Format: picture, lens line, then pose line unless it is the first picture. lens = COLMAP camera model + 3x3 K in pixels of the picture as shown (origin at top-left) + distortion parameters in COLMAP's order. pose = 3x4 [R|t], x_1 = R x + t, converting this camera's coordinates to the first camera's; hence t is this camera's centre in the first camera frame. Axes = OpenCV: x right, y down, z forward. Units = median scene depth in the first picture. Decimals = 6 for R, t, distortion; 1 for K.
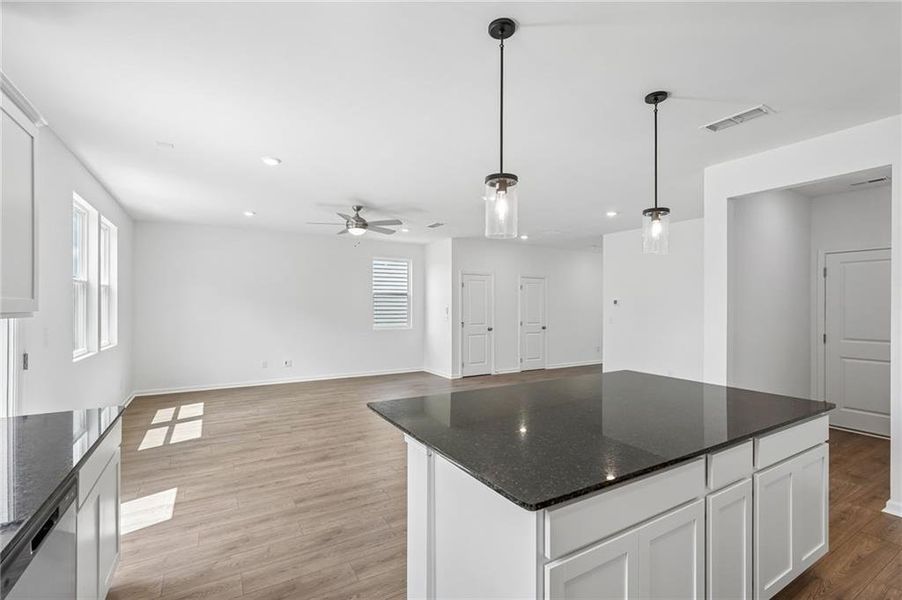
lens RADIAL K [[406.6, 0, 449.2], [0, 406.6, 306.7], [0, 0, 1]] dist [-0.004764, 0.000688]
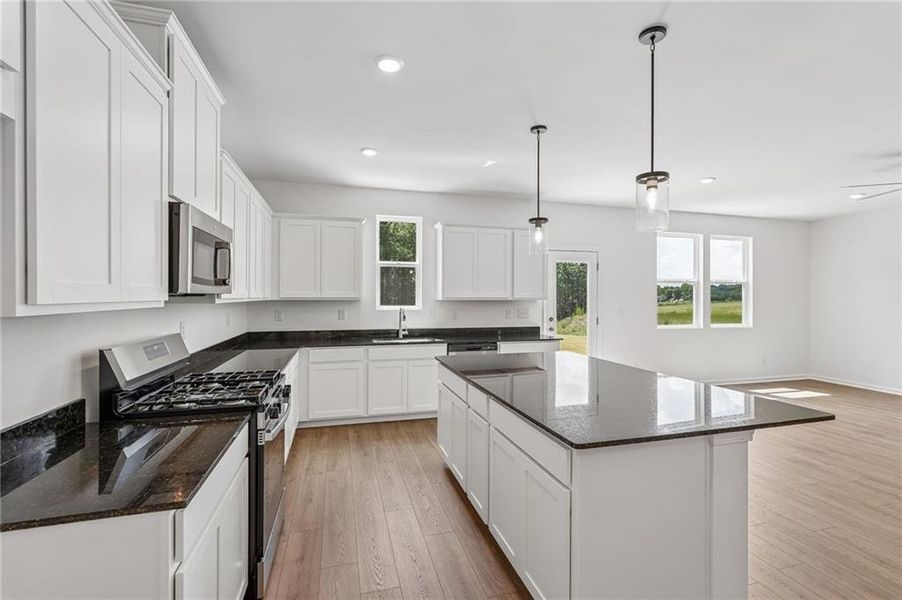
lens RADIAL K [[407.2, 0, 451.5], [0, 407.2, 294.6], [0, 0, 1]] dist [-0.004654, 0.001289]
pose [[-0.257286, -0.004386, -0.966325, 0.894103], [-0.009975, 0.999948, -0.001883, 0.001458], [0.966284, 0.009155, -0.257316, 0.531543]]
